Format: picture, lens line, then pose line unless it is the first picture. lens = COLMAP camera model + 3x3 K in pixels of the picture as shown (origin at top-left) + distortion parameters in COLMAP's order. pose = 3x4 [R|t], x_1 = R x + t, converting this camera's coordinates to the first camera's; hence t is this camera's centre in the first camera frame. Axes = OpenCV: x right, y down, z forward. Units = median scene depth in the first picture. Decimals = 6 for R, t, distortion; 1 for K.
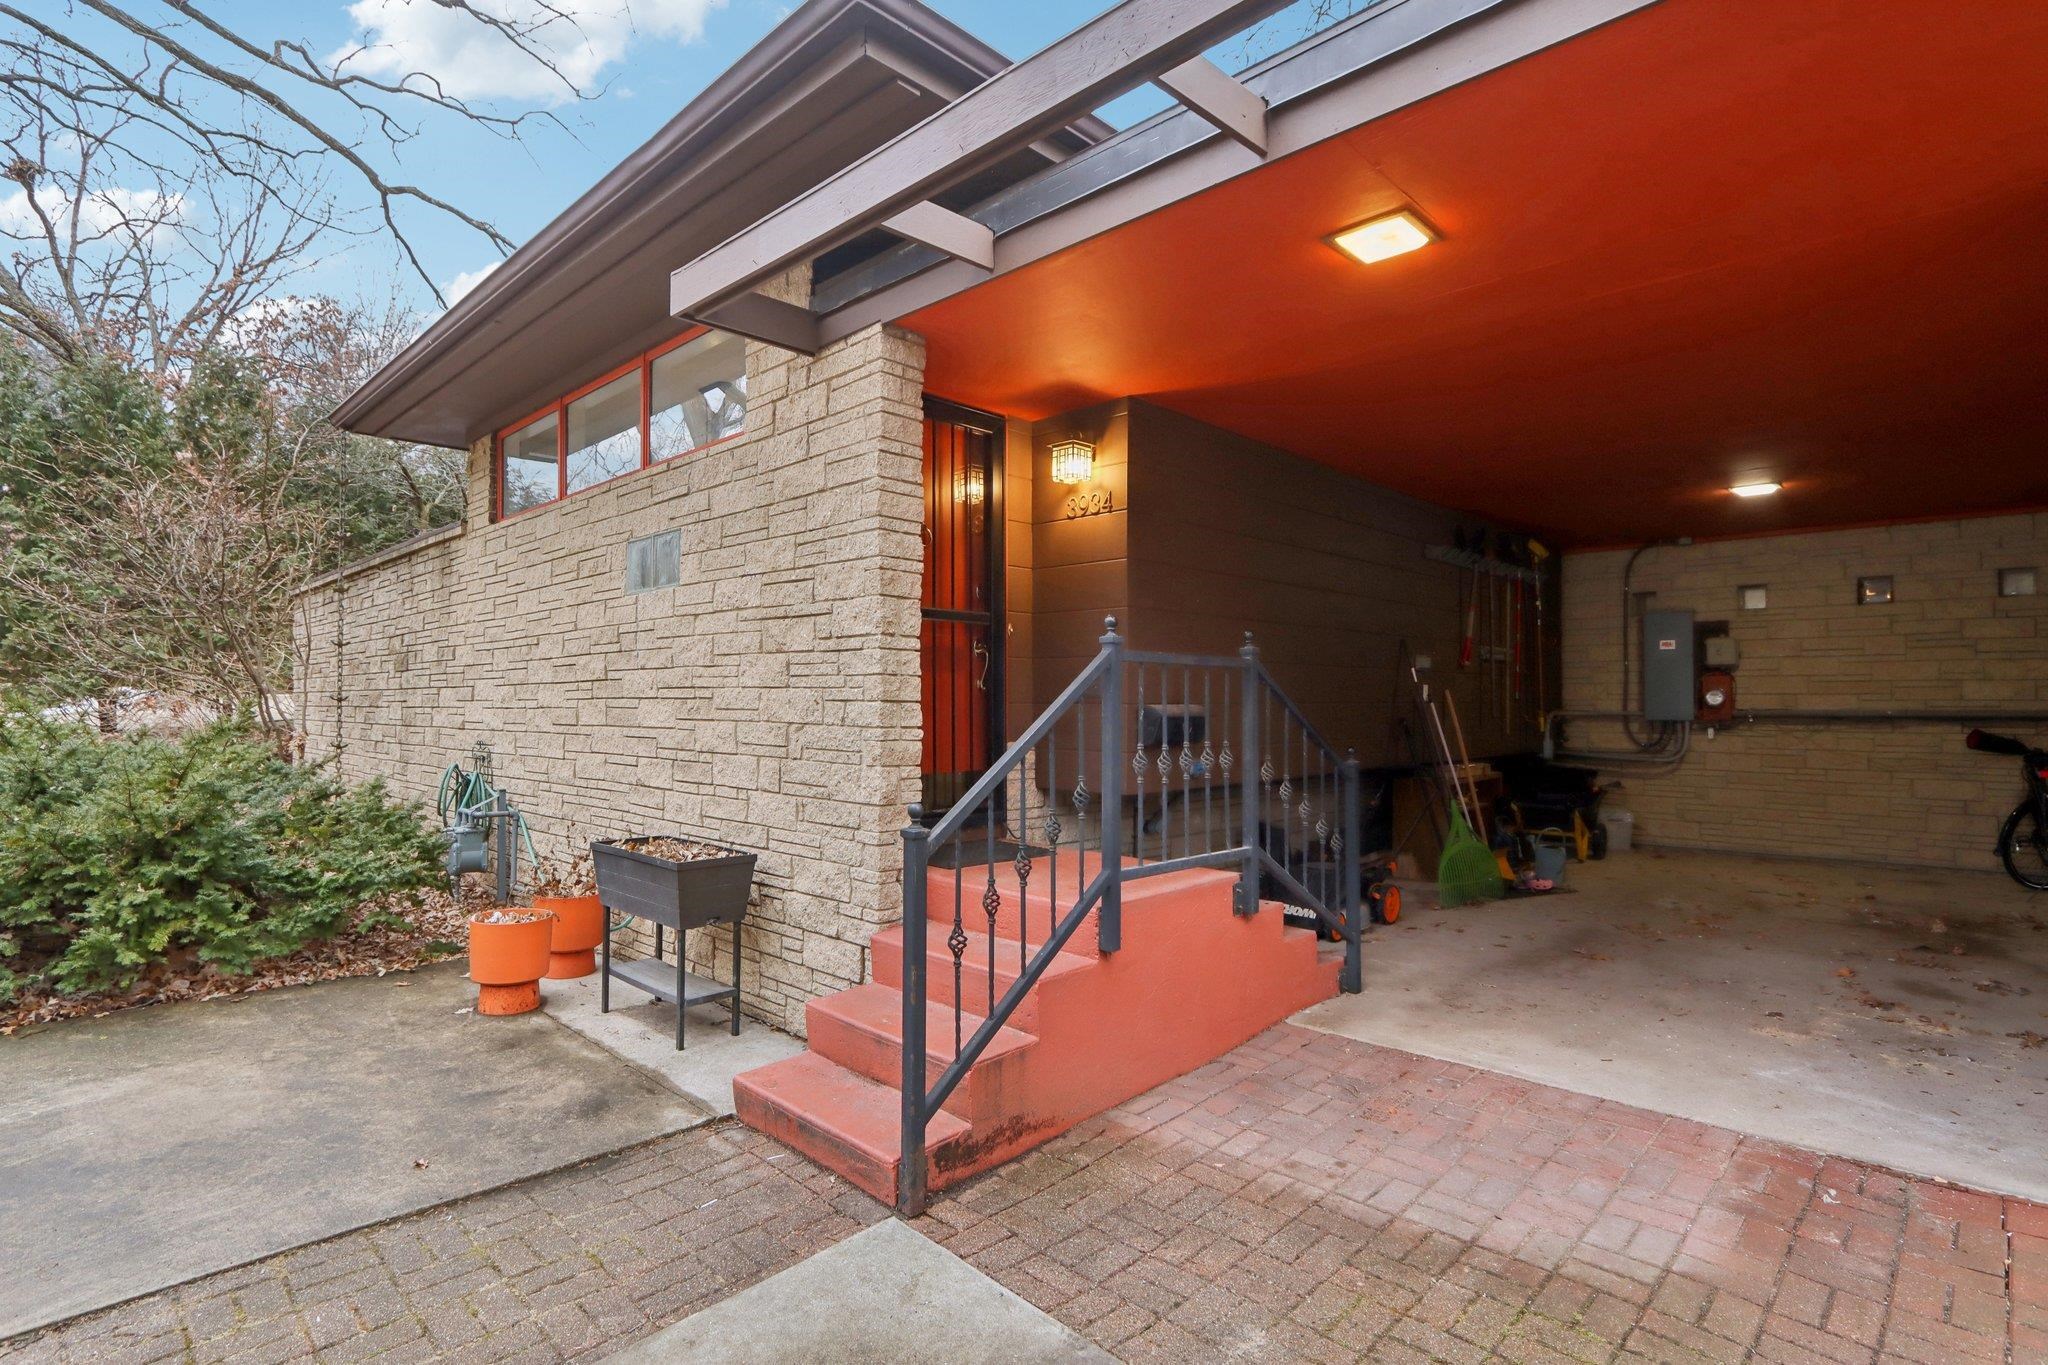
lens RADIAL K [[992.5, 0, 1027.6], [0, 992.5, 685.3], [0, 0, 1]] dist [-0.009869, 0.000019]
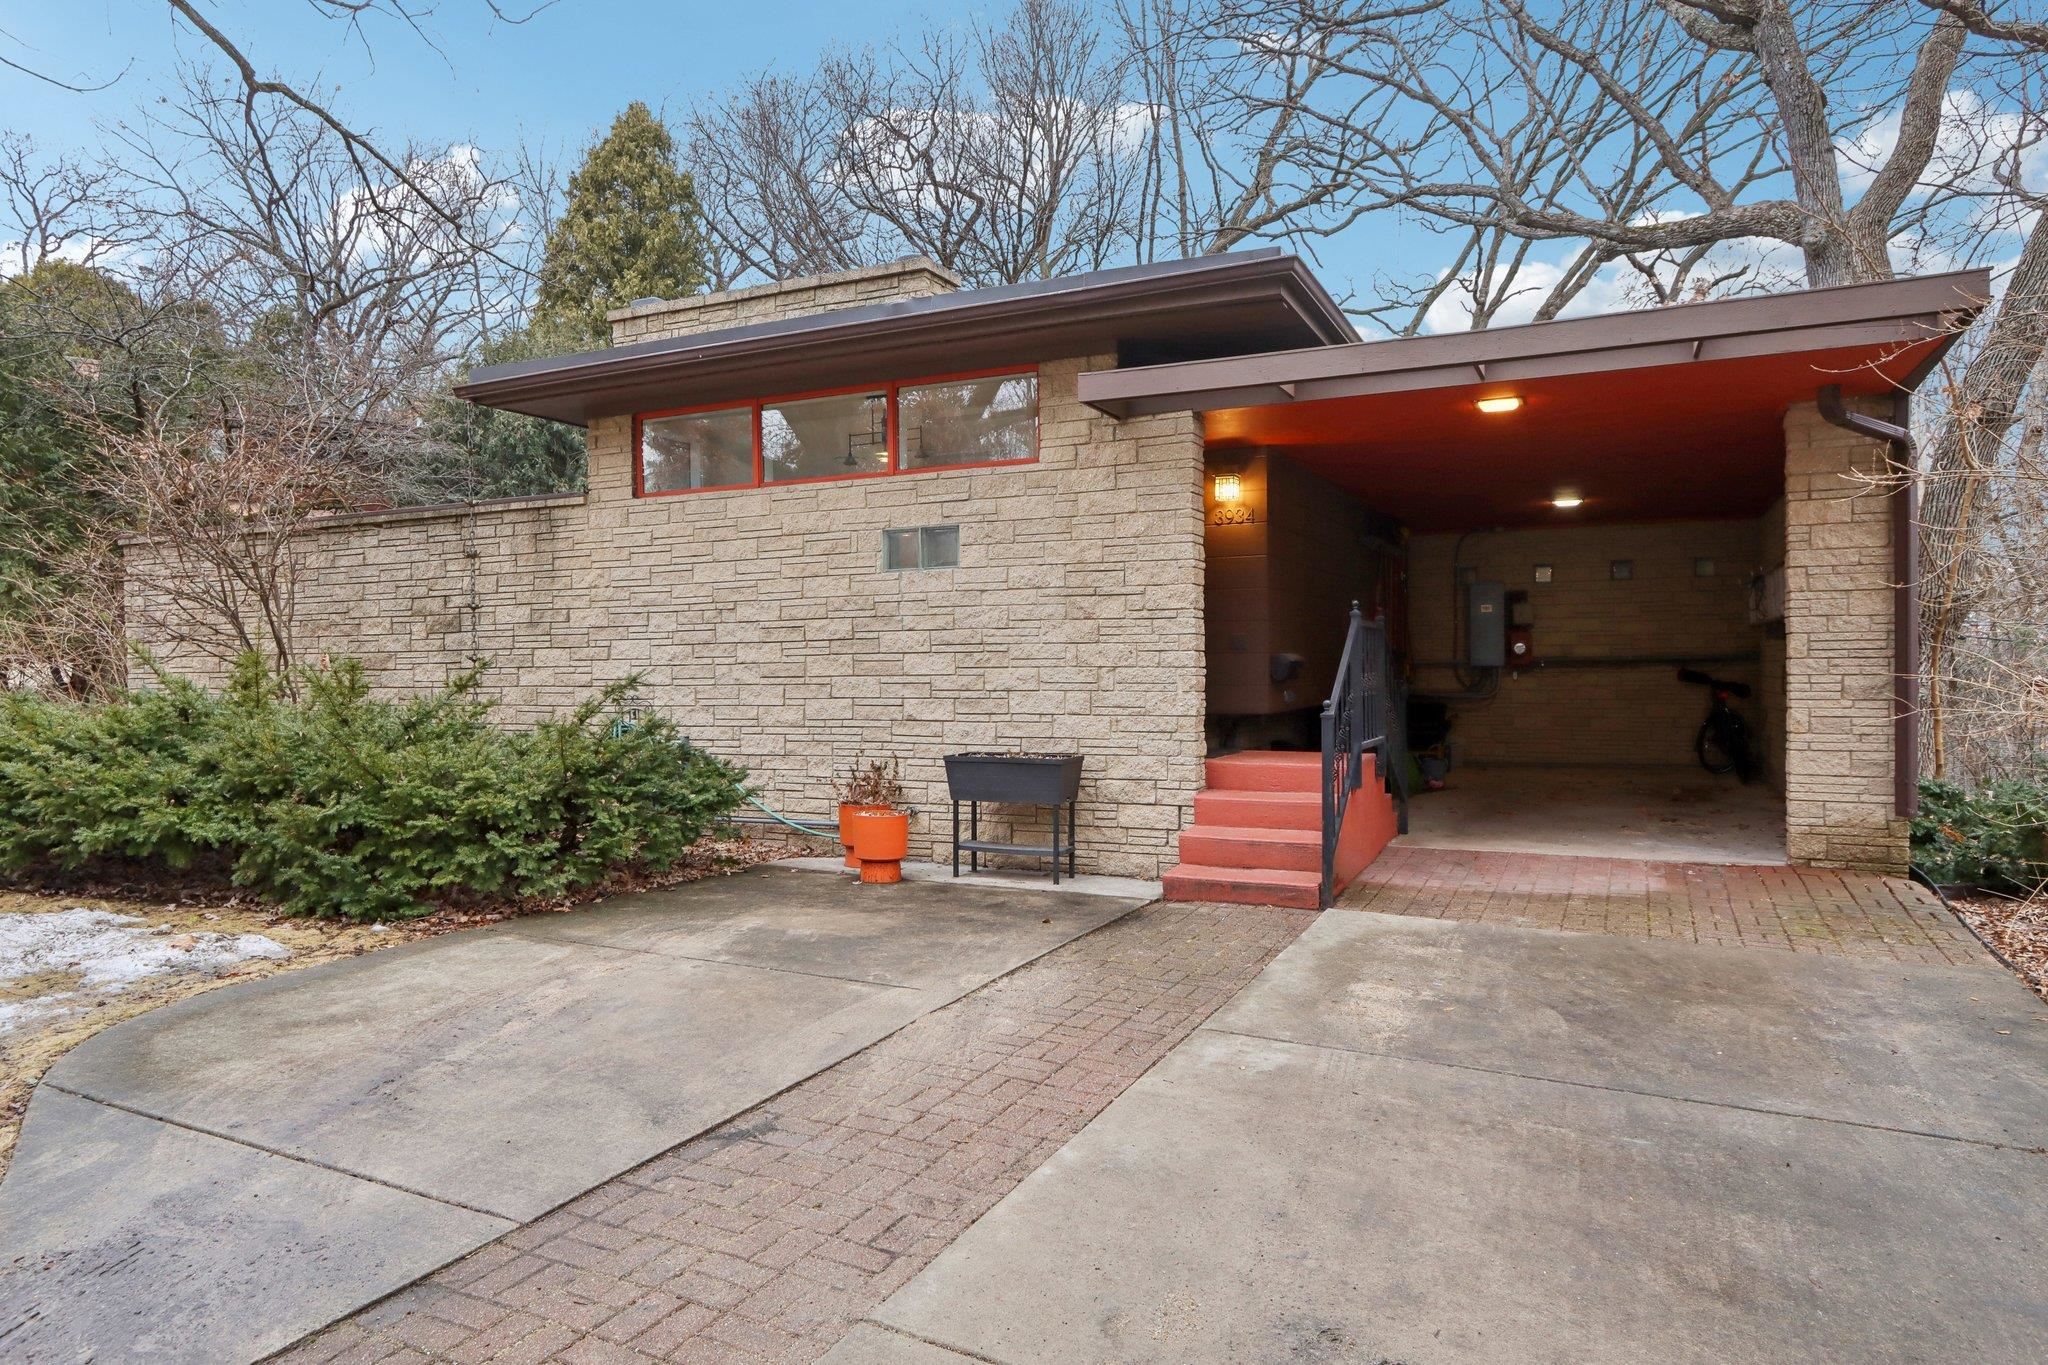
lens RADIAL K [[1246.1, 0, 1012.6], [0, 1246.1, 678.5], [0, 0, 1]] dist [-0.008981, 0.001129]
pose [[0.946957, -0.015765, 0.320975, -0.541064], [0.007163, 0.999583, 0.027961, 0.001430], [-0.321282, -0.024179, 0.946675, -0.405290]]
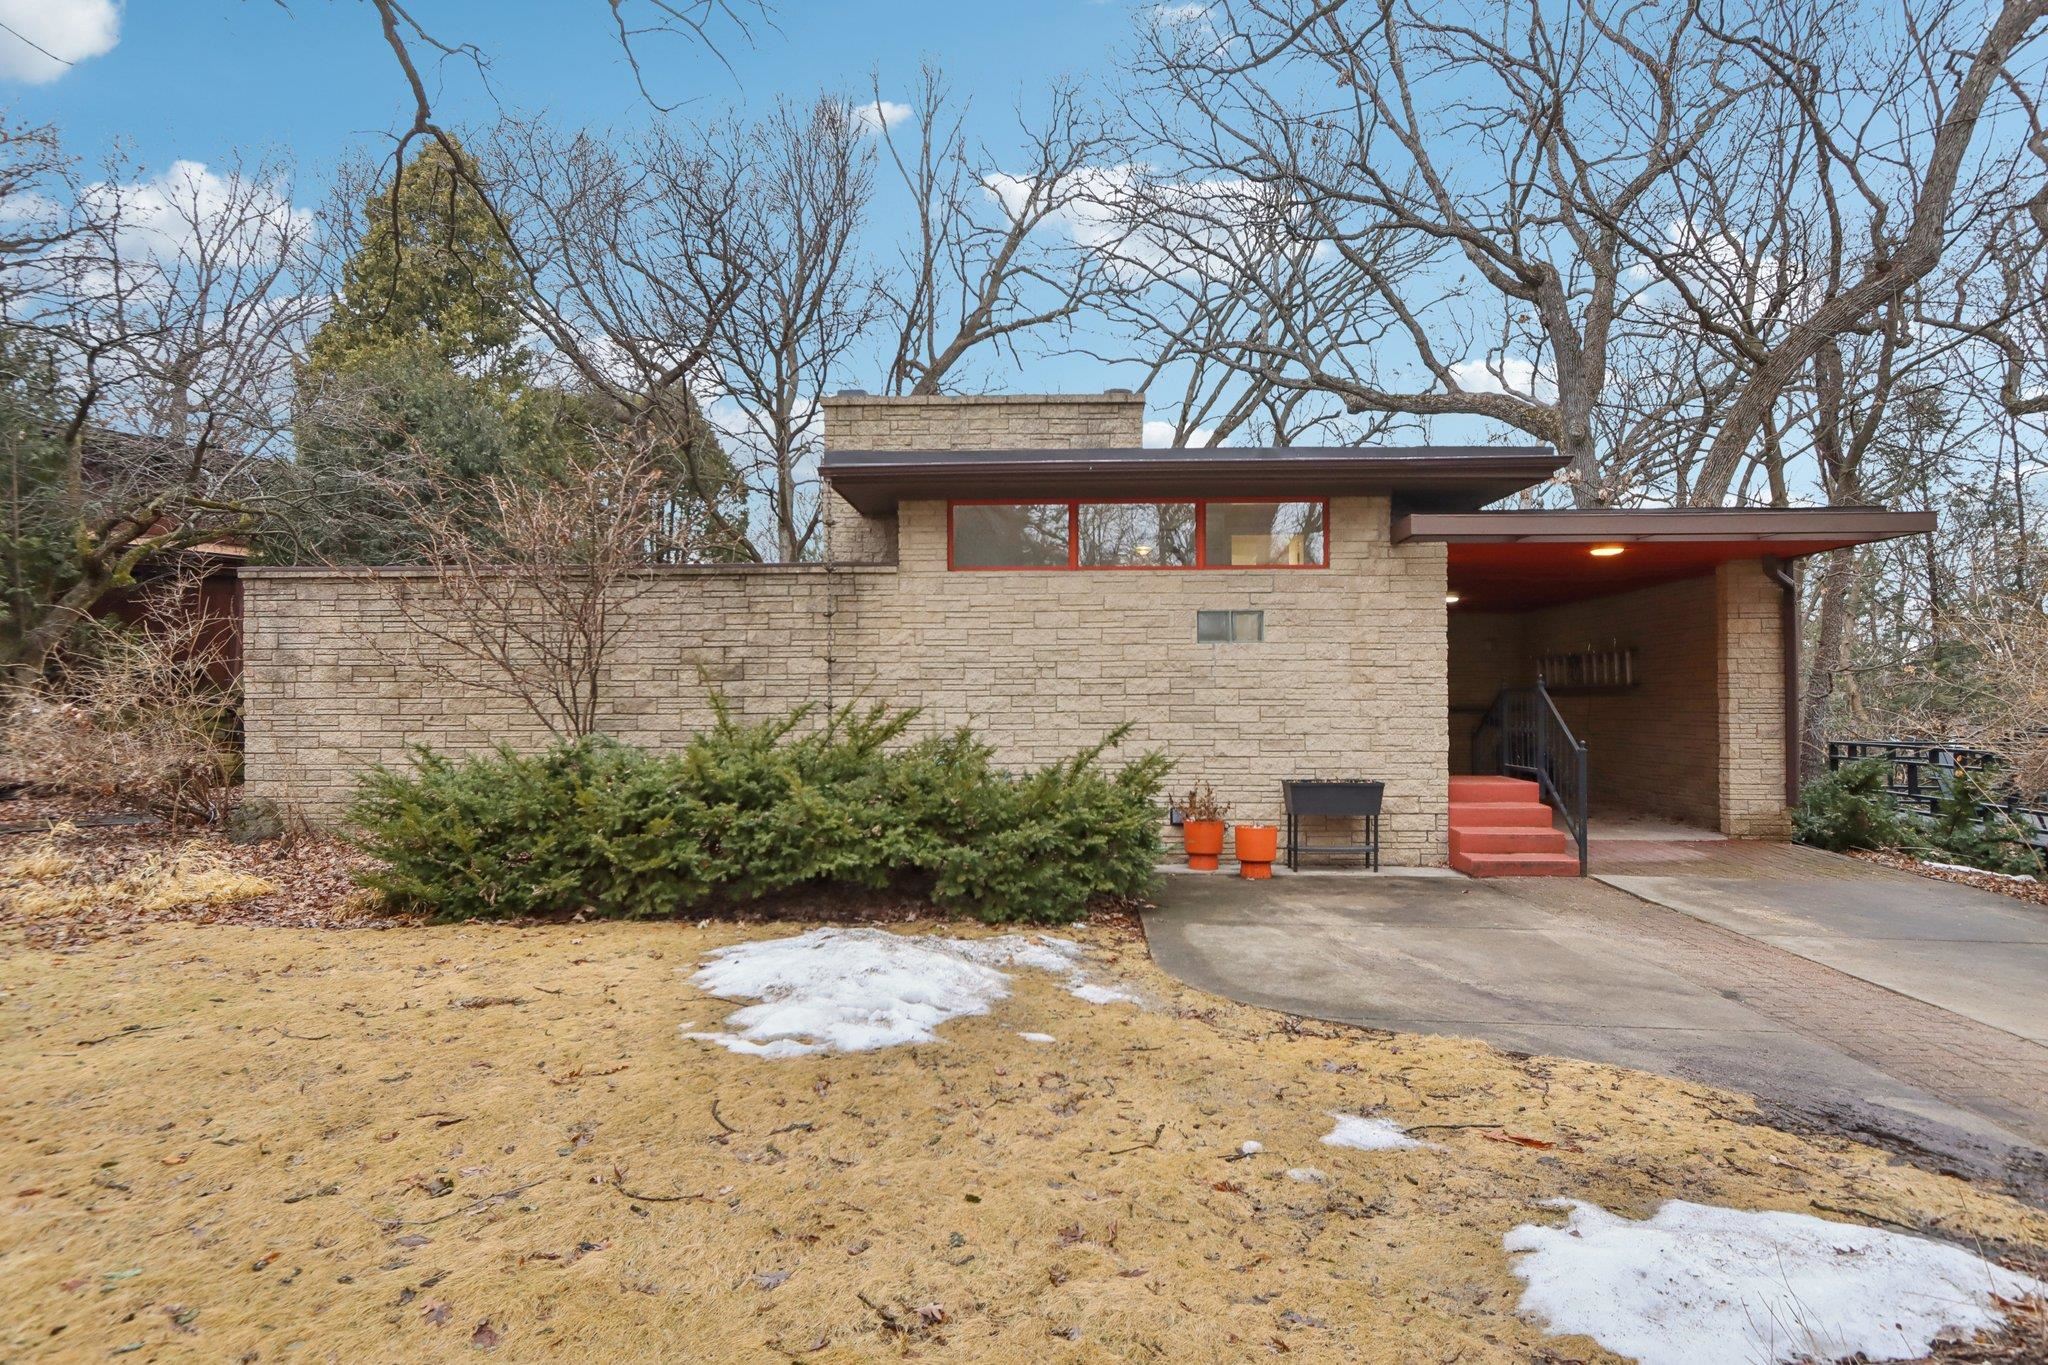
lens RADIAL K [[1160.0, 0, 1024.3], [0, 1160.0, 678.5], [0, 0, 1]] dist [-0.008485, -0.000539]
pose [[0.748031, 0.008577, 0.663609, -1.357563], [-0.008688, 0.999957, -0.003131, -0.016401], [-0.663607, -0.003424, 0.748073, -0.185637]]
